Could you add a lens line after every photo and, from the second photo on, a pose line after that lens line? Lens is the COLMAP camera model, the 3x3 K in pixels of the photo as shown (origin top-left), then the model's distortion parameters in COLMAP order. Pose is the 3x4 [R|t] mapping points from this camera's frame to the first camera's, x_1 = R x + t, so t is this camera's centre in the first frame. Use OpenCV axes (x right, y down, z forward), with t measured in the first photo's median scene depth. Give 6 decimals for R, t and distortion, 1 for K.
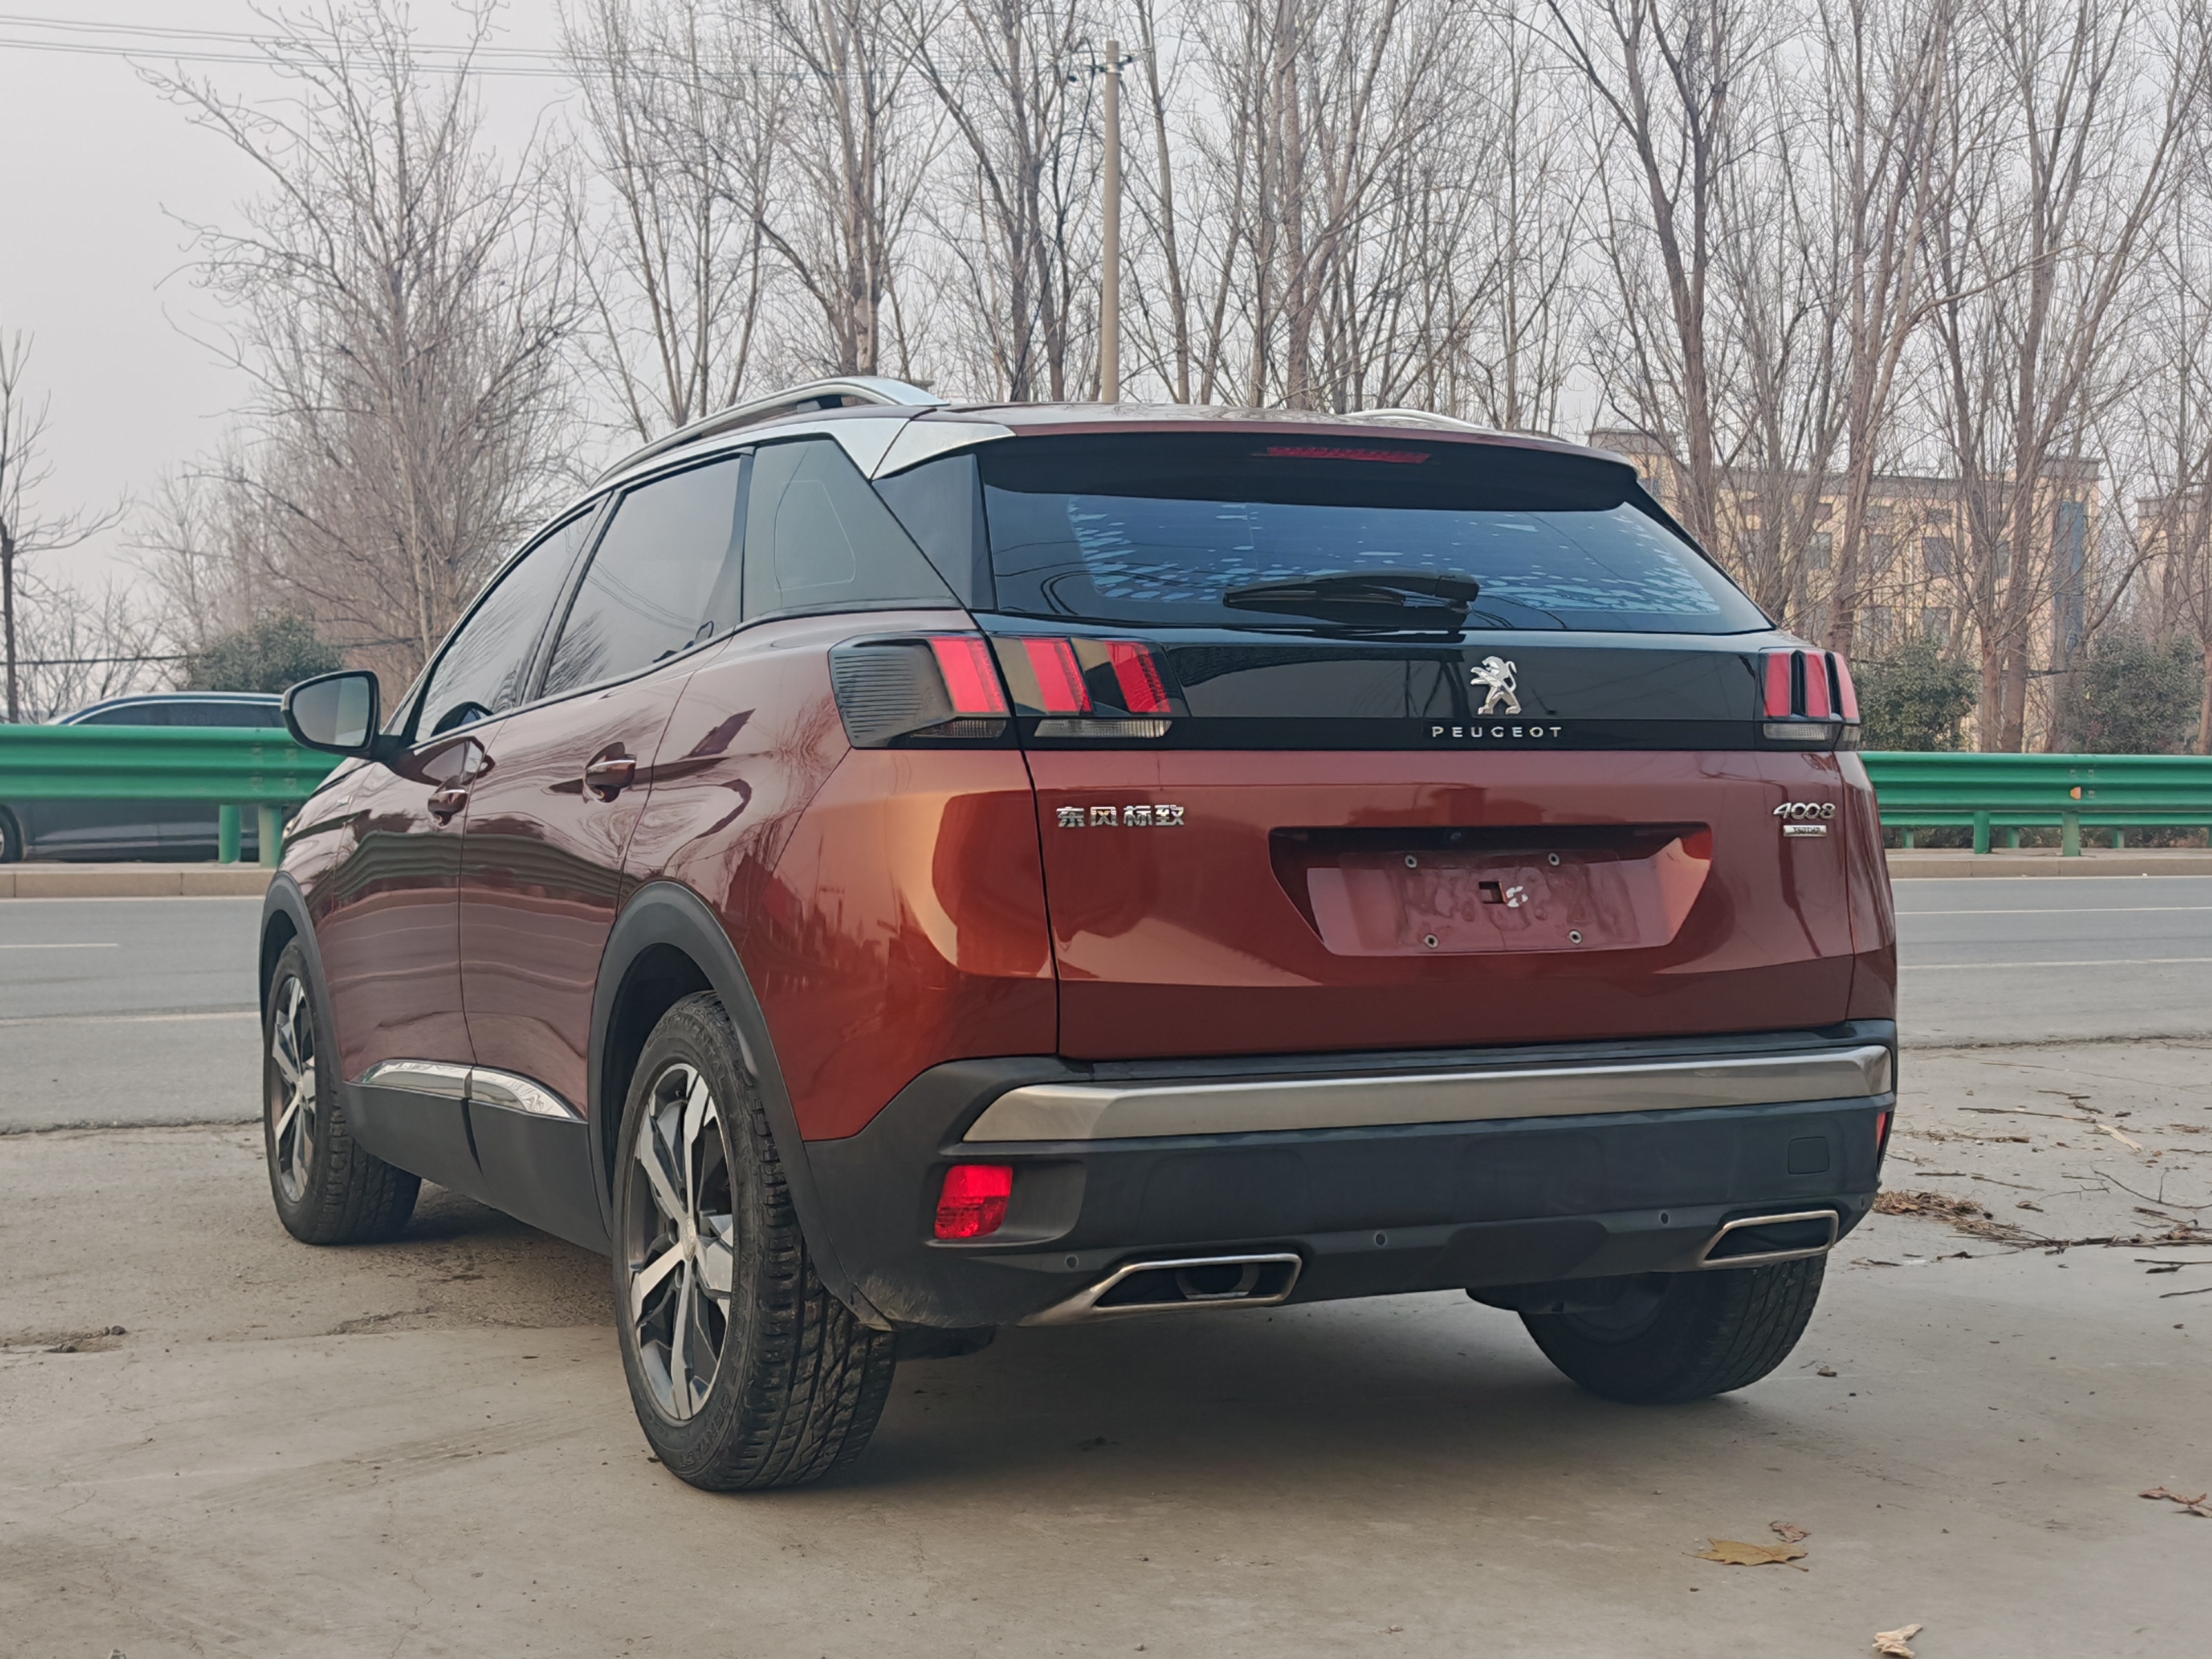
lens RADIAL K [[2958.5, 0, 1106.0], [0, 2958.5, 829.5], [0, 0, 1]] dist [0.234977, -0.766123]
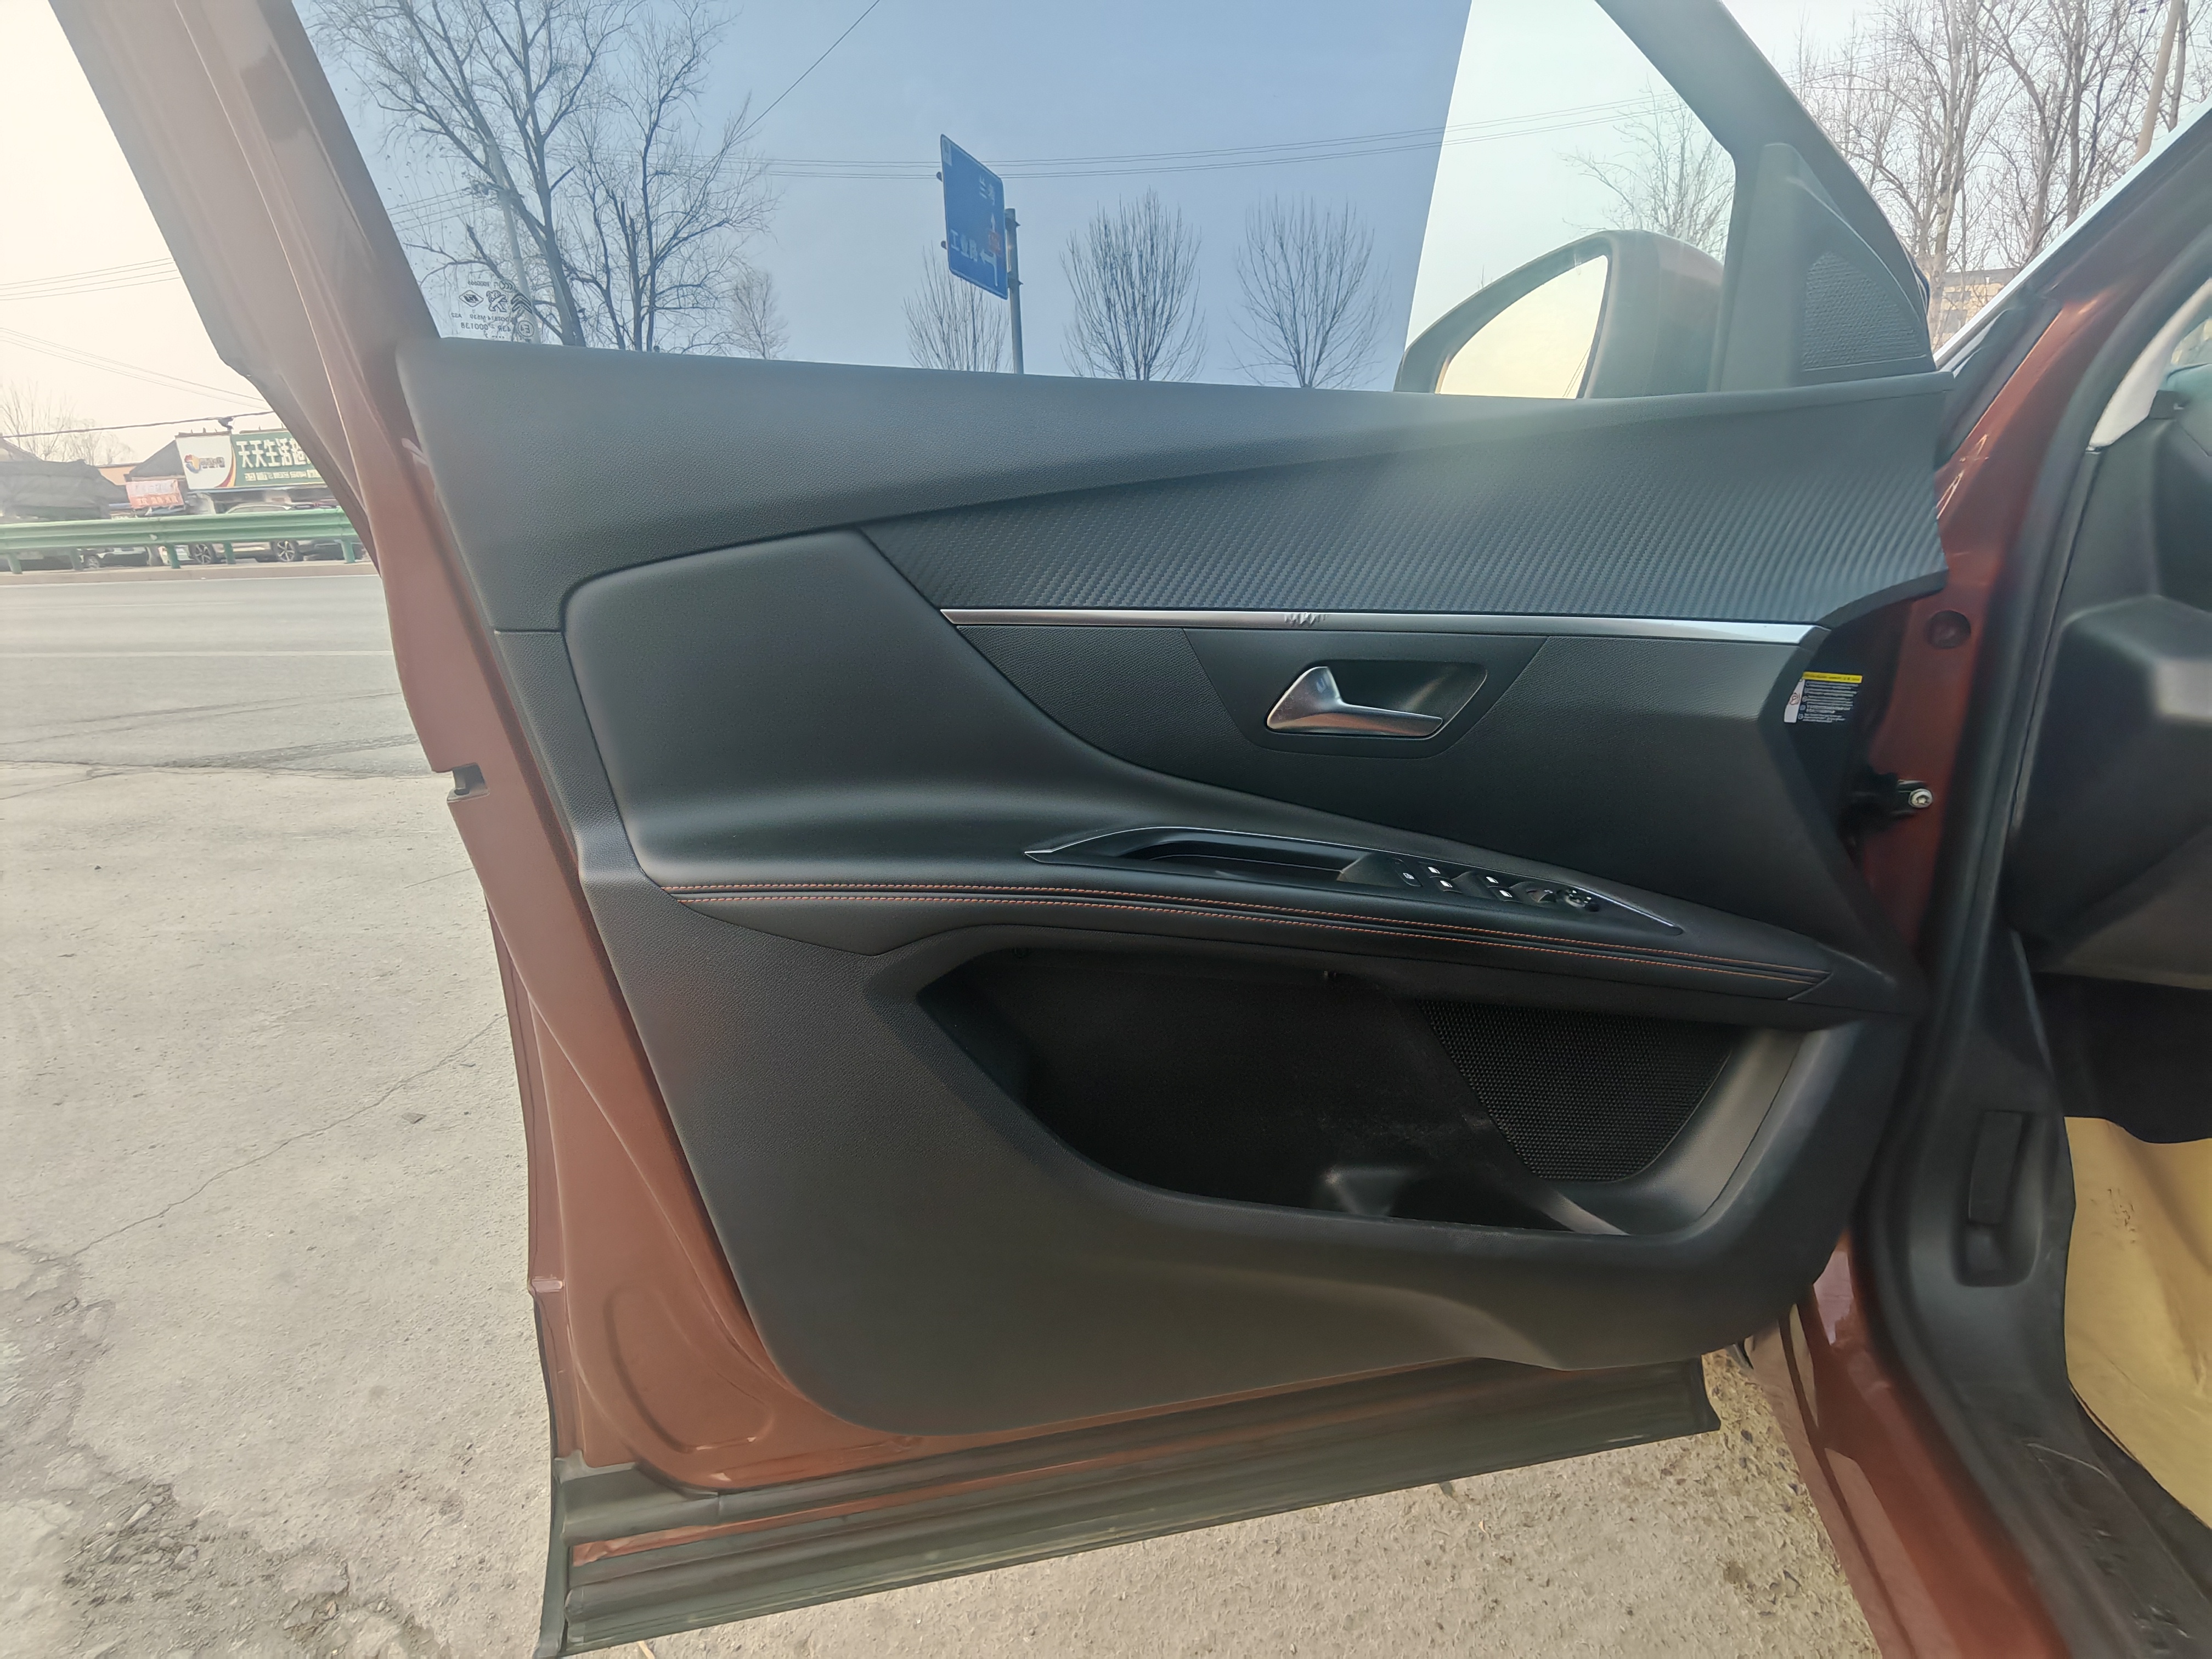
lens RADIAL K [[1032.8, 0, 1106.0], [0, 1032.8, 829.5], [0, 0, 1]] dist [-0.009840, 0.000096]
pose [[0.770710, 0.162932, -0.616003, -0.354357], [0.031460, 0.955846, 0.292181, -0.032671], [0.636409, -0.244566, 0.731554, 1.316466]]
